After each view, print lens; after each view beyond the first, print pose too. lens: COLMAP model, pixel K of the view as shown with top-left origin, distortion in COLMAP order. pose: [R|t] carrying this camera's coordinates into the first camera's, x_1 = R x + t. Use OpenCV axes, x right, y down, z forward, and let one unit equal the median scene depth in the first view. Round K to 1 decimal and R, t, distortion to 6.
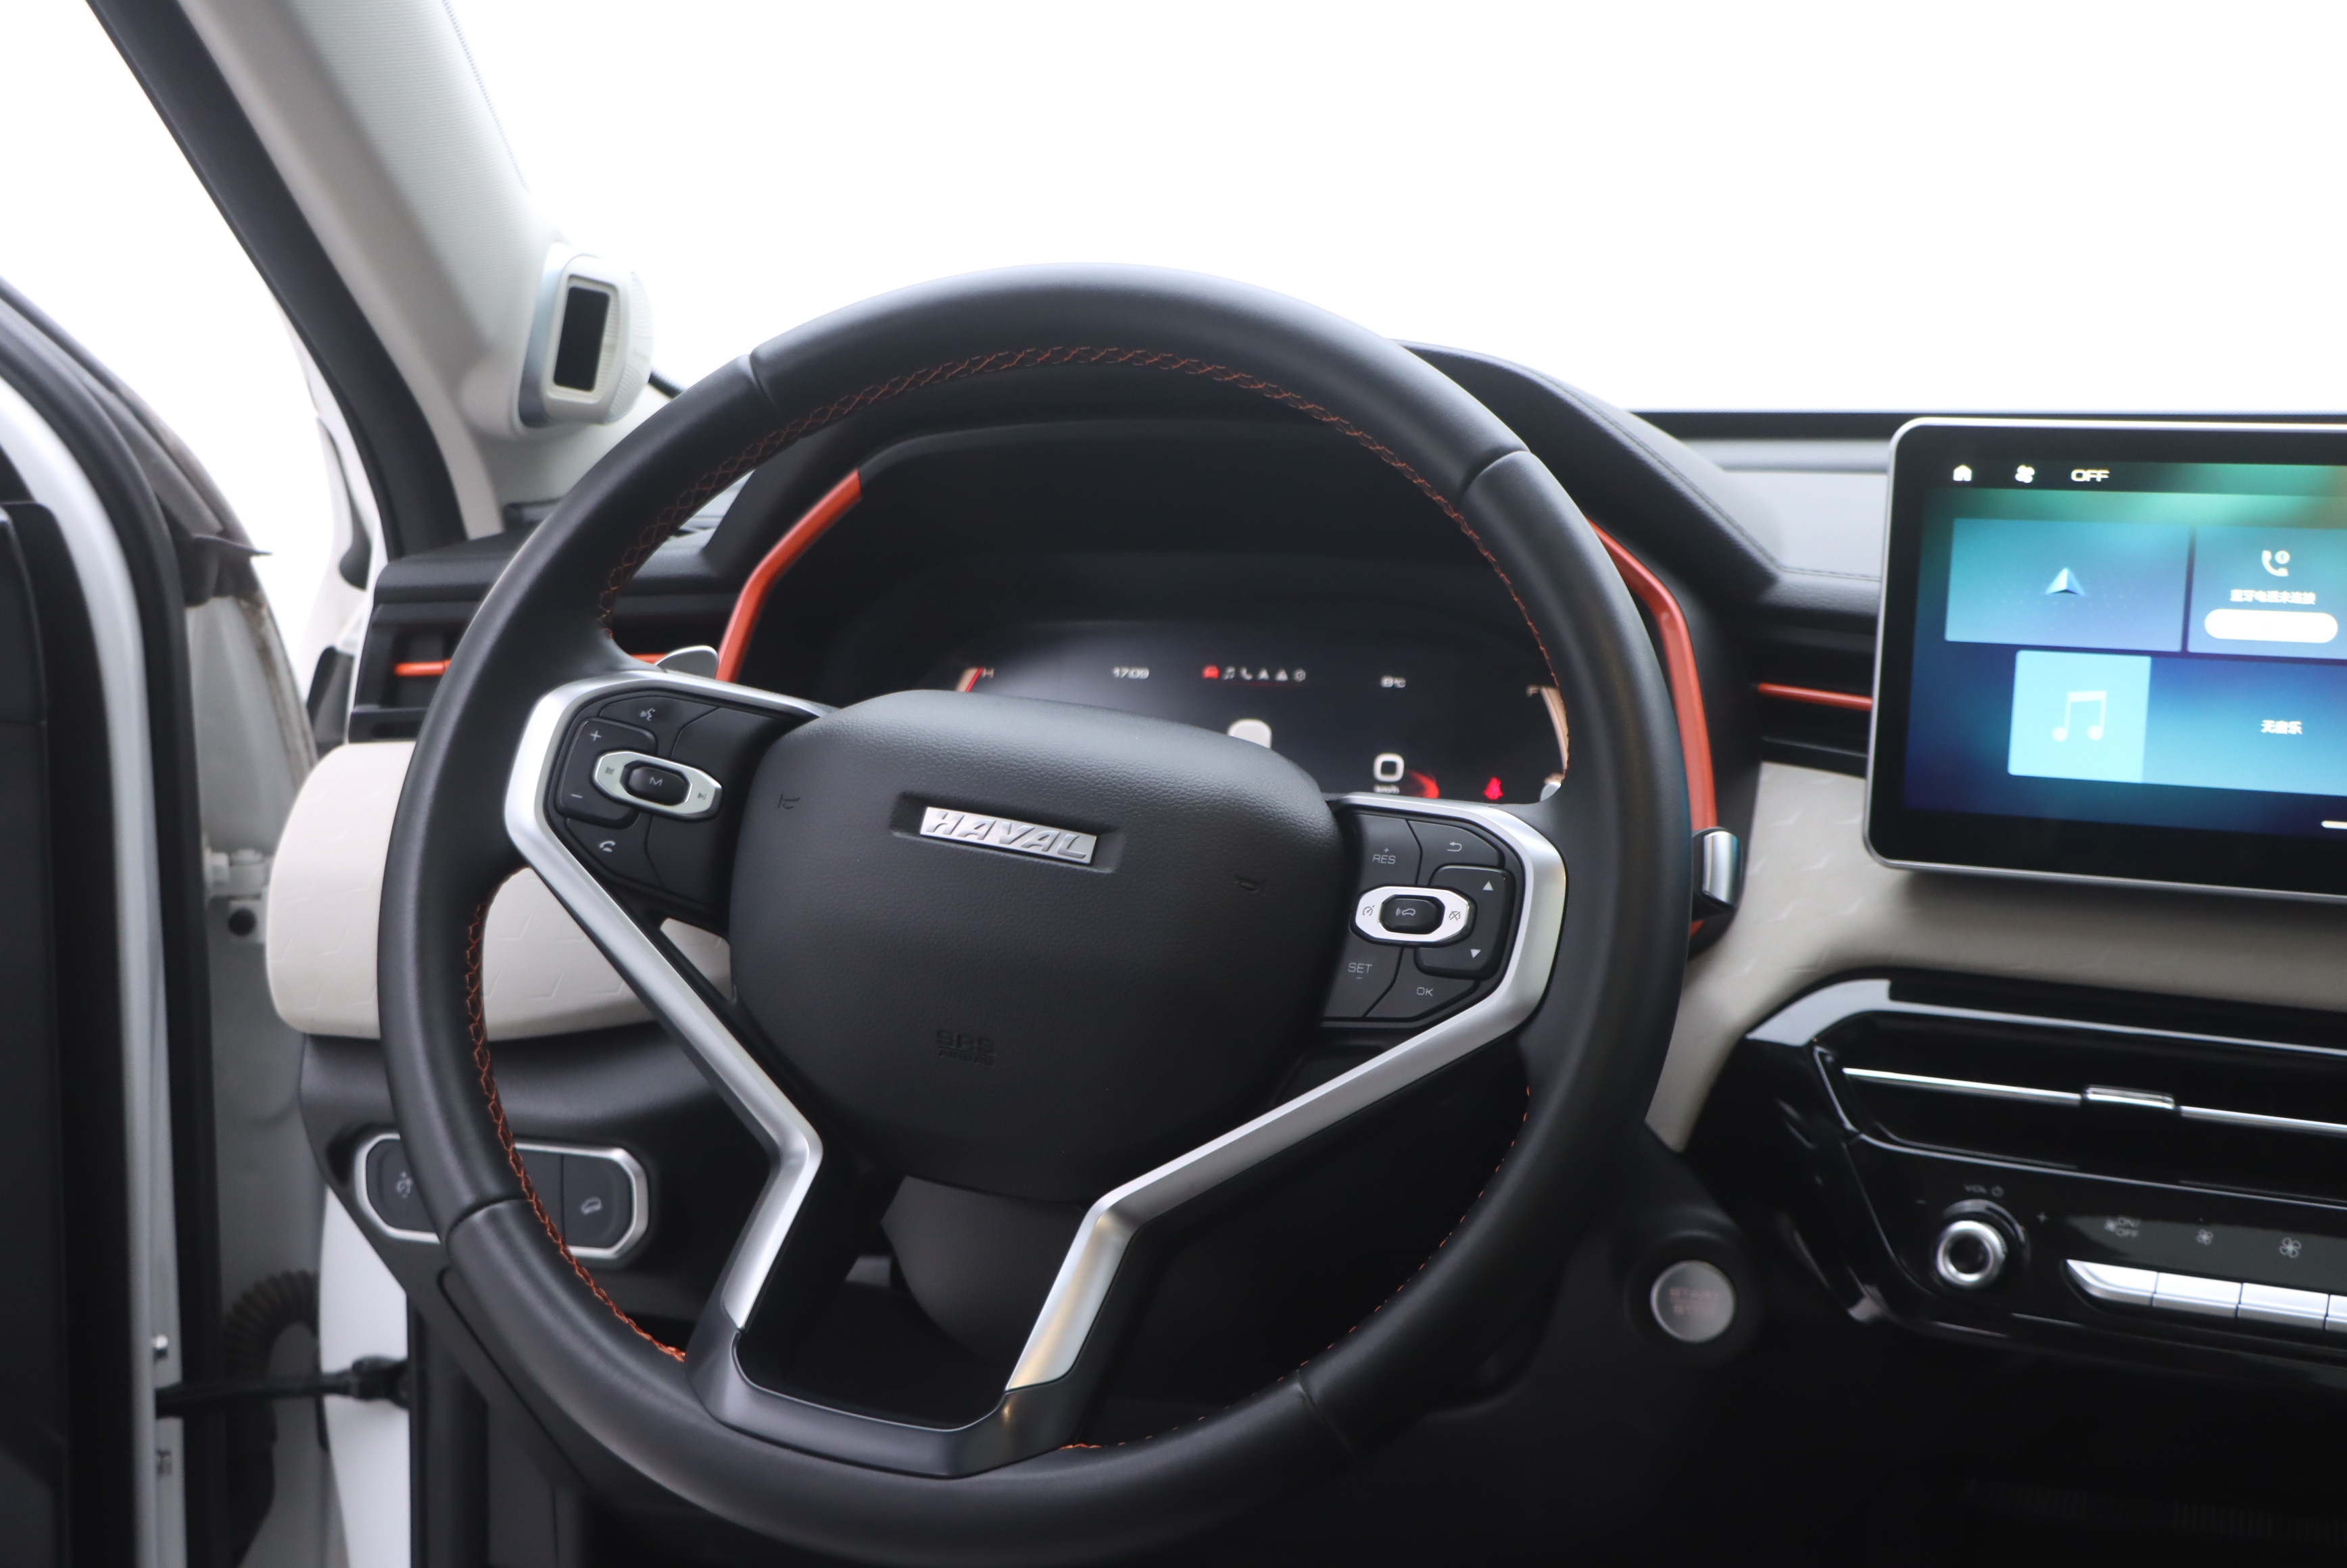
lens RADIAL K [[3056.2, 0, 1179.9], [0, 3056.2, 831.1], [0, 0, 1]] dist [0.013221, 0.000000]
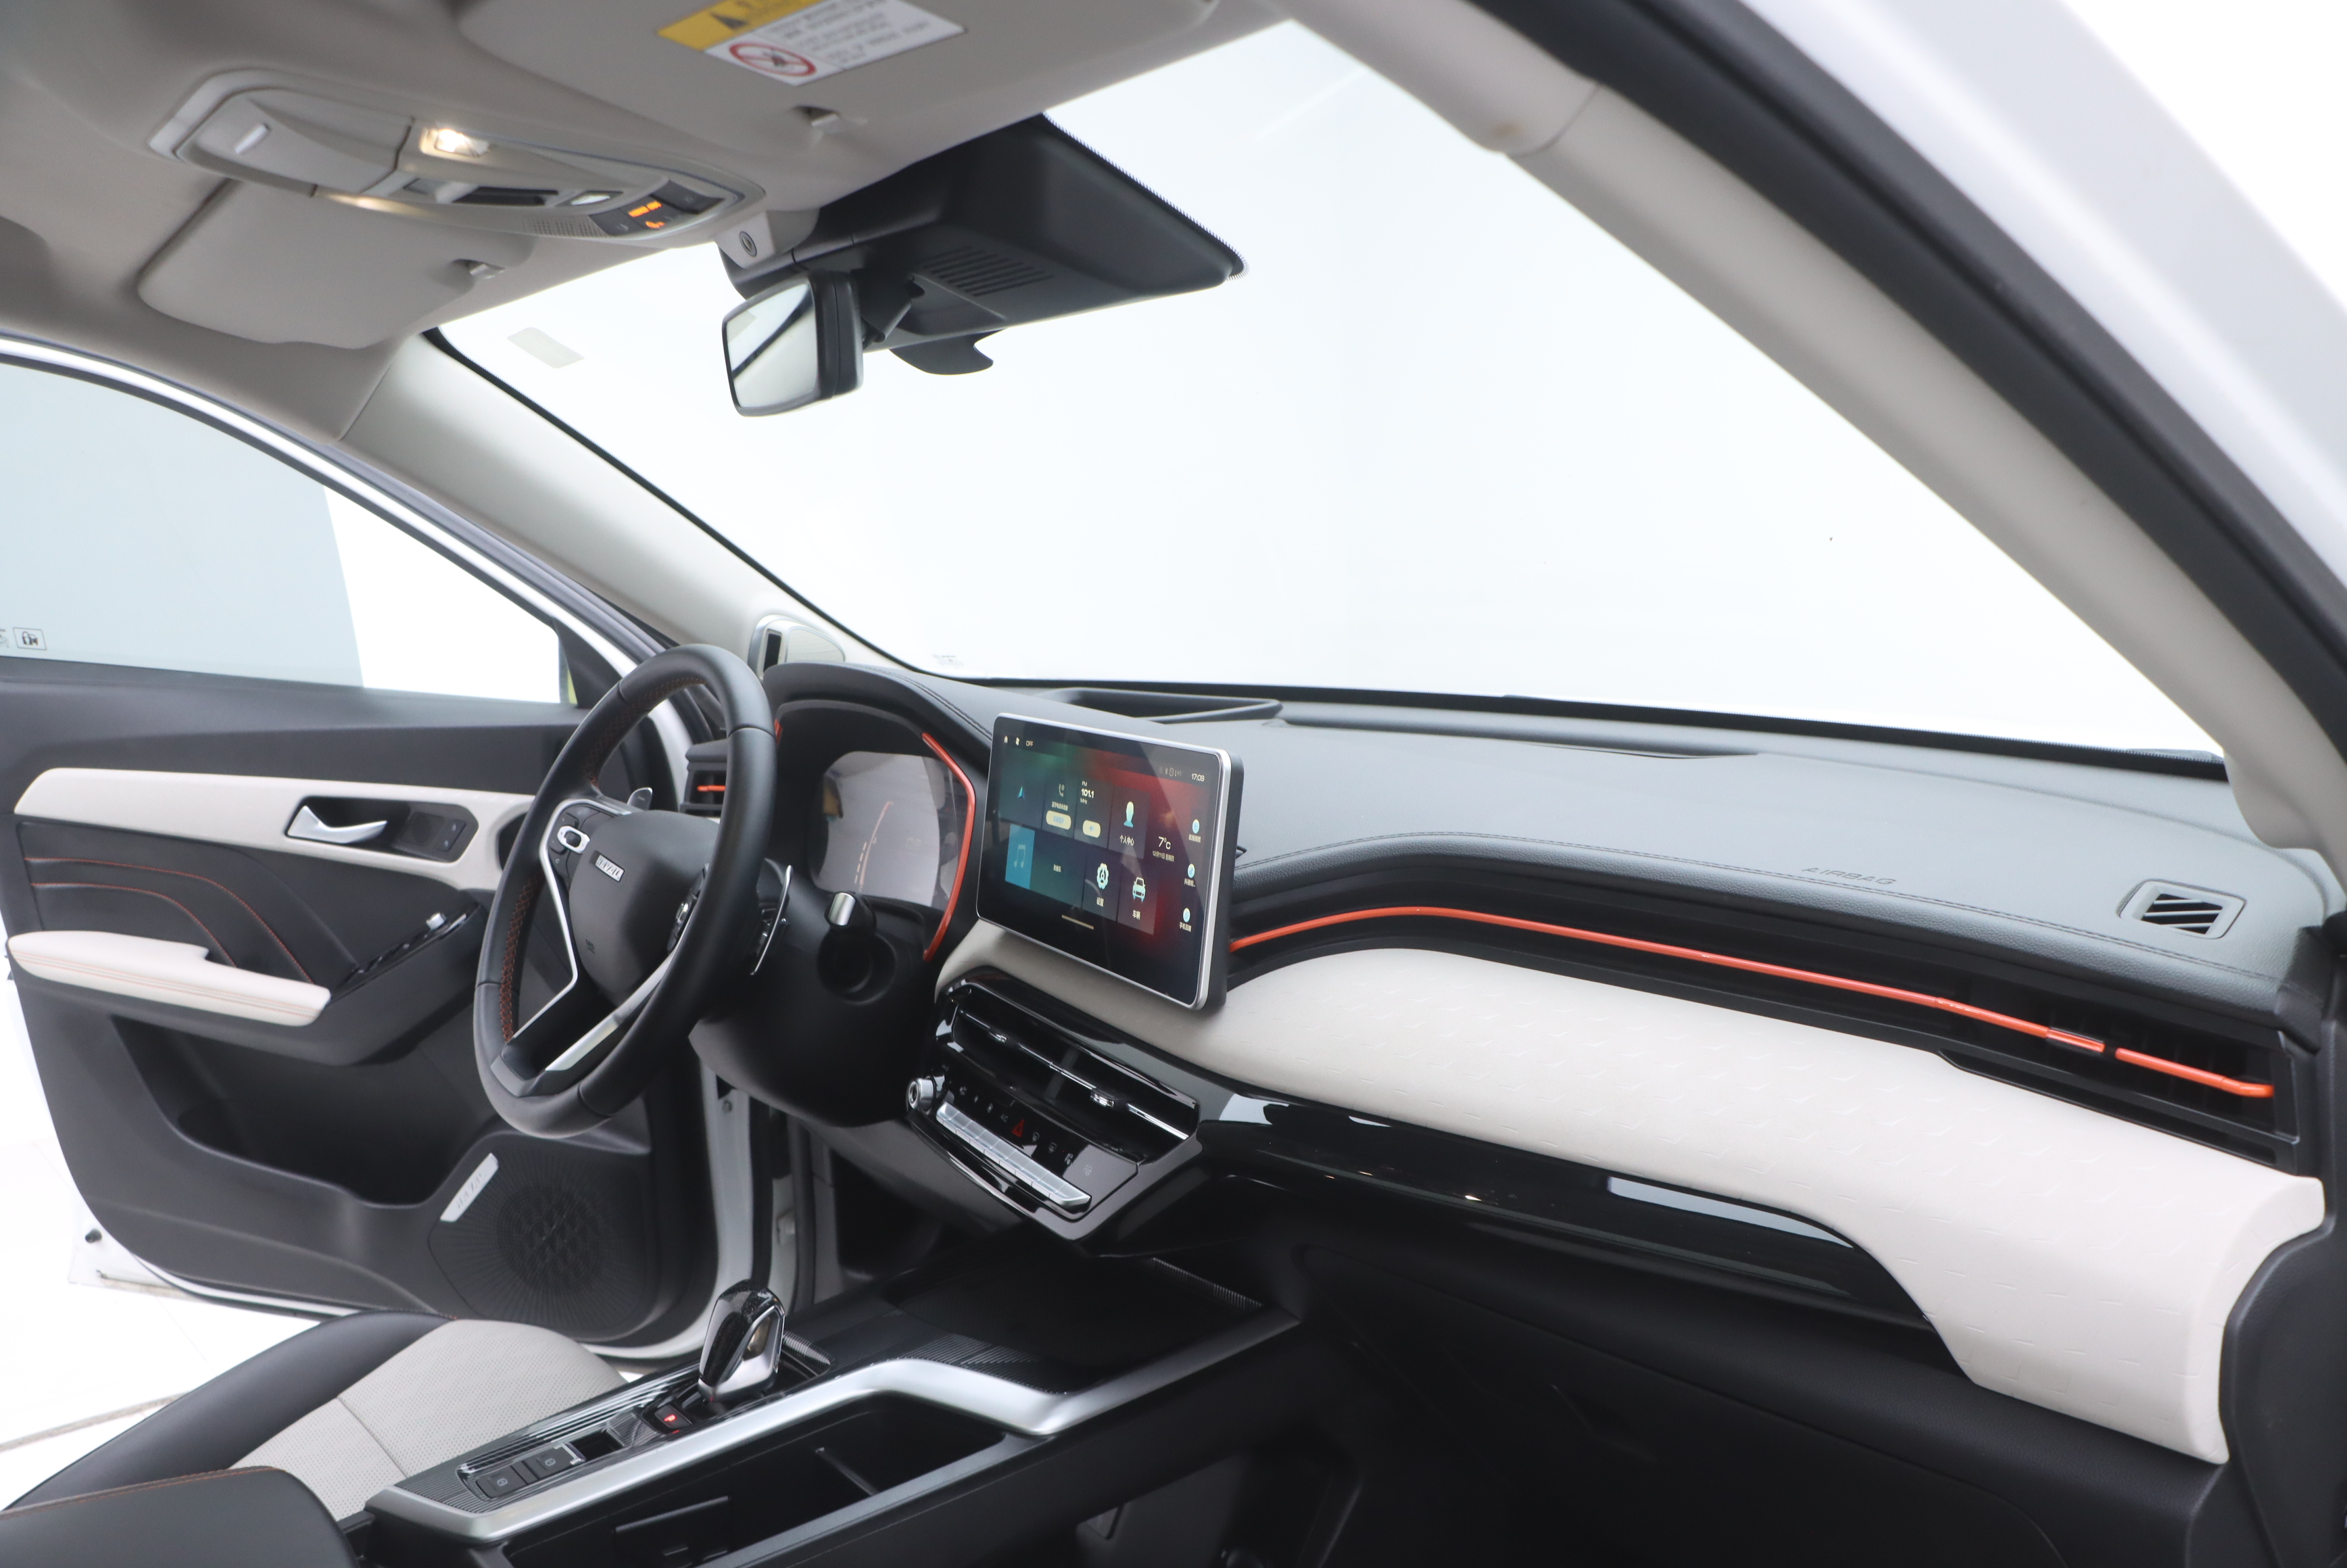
lens RADIAL K [[1926.5, 0, 1161.5], [0, 1926.5, 792.6], [0, 0, 1]] dist [-0.127178, -0.001719]
pose [[0.790290, 0.055208, -0.610241, 1.198606], [-0.073060, 0.997318, -0.004390, -0.083738], [0.608361, 0.048054, 0.792204, -0.005375]]
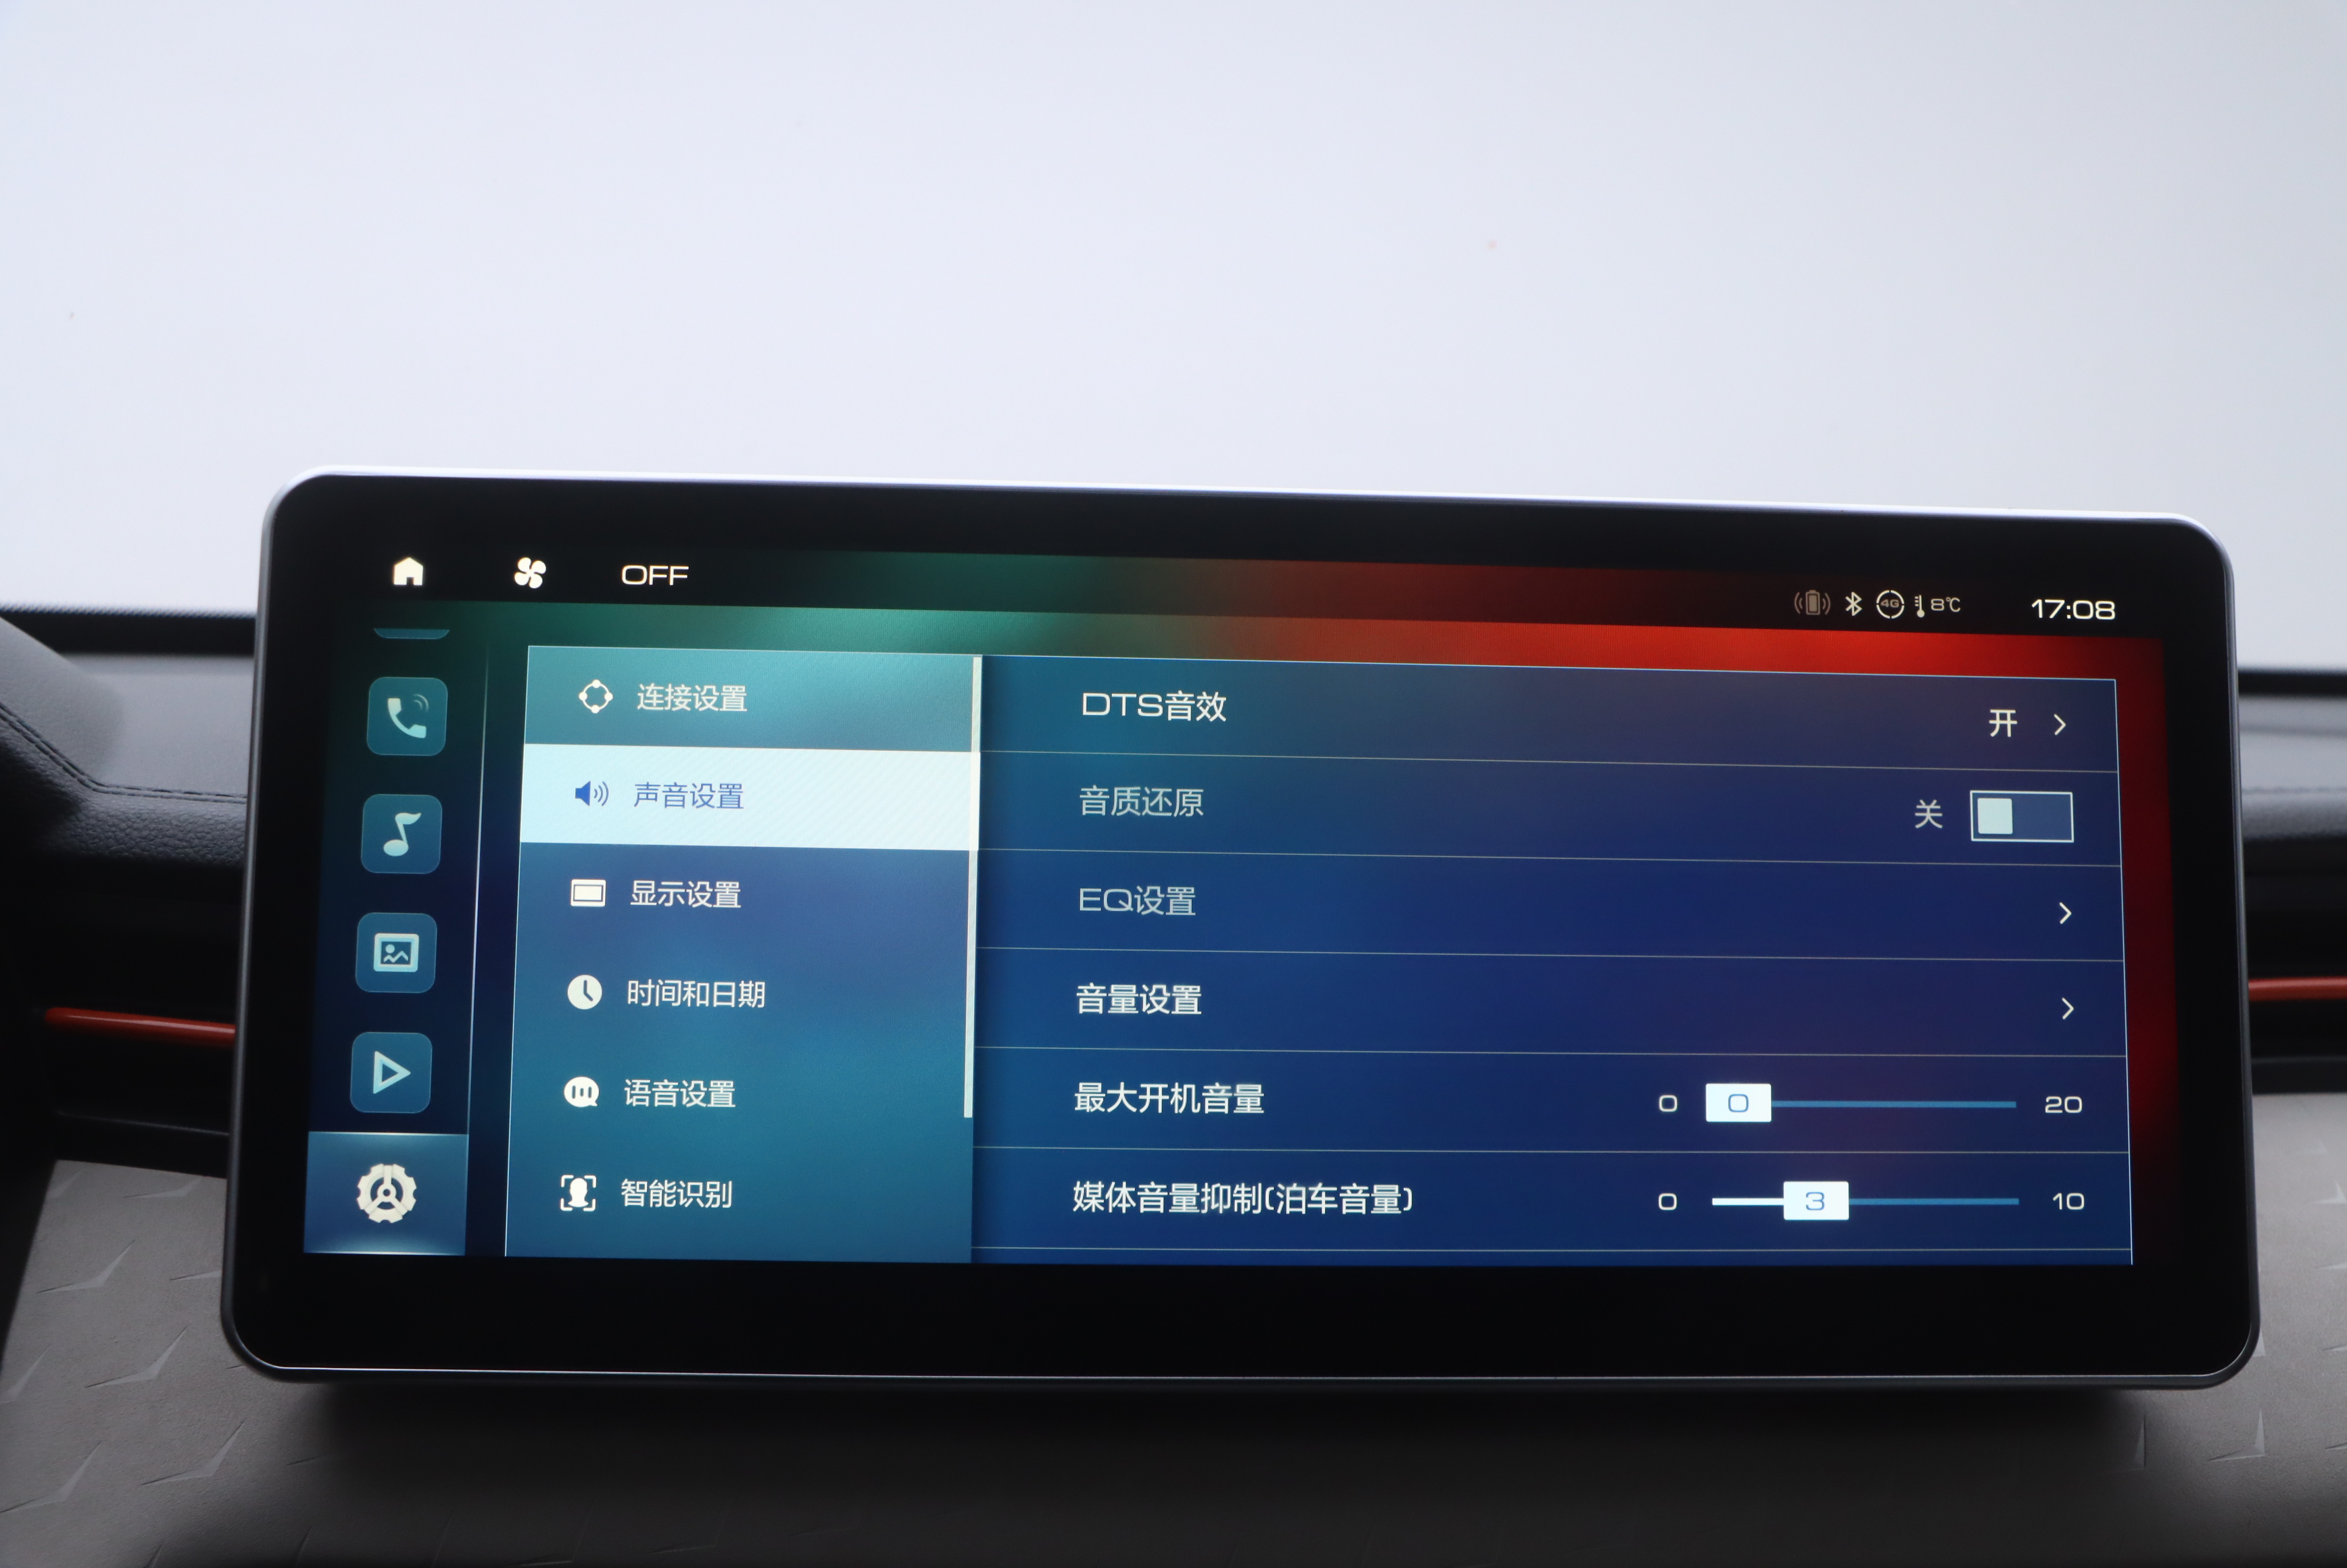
lens RADIAL K [[2575.4, 0, 1247.2], [0, 2575.4, 792.7], [0, 0, 1]] dist [-0.062059, 0.000000]
pose [[0.875206, 0.002454, 0.483745, 0.177736], [0.063409, 0.990778, -0.119746, -0.022553], [-0.479577, 0.135476, 0.866979, 0.588972]]
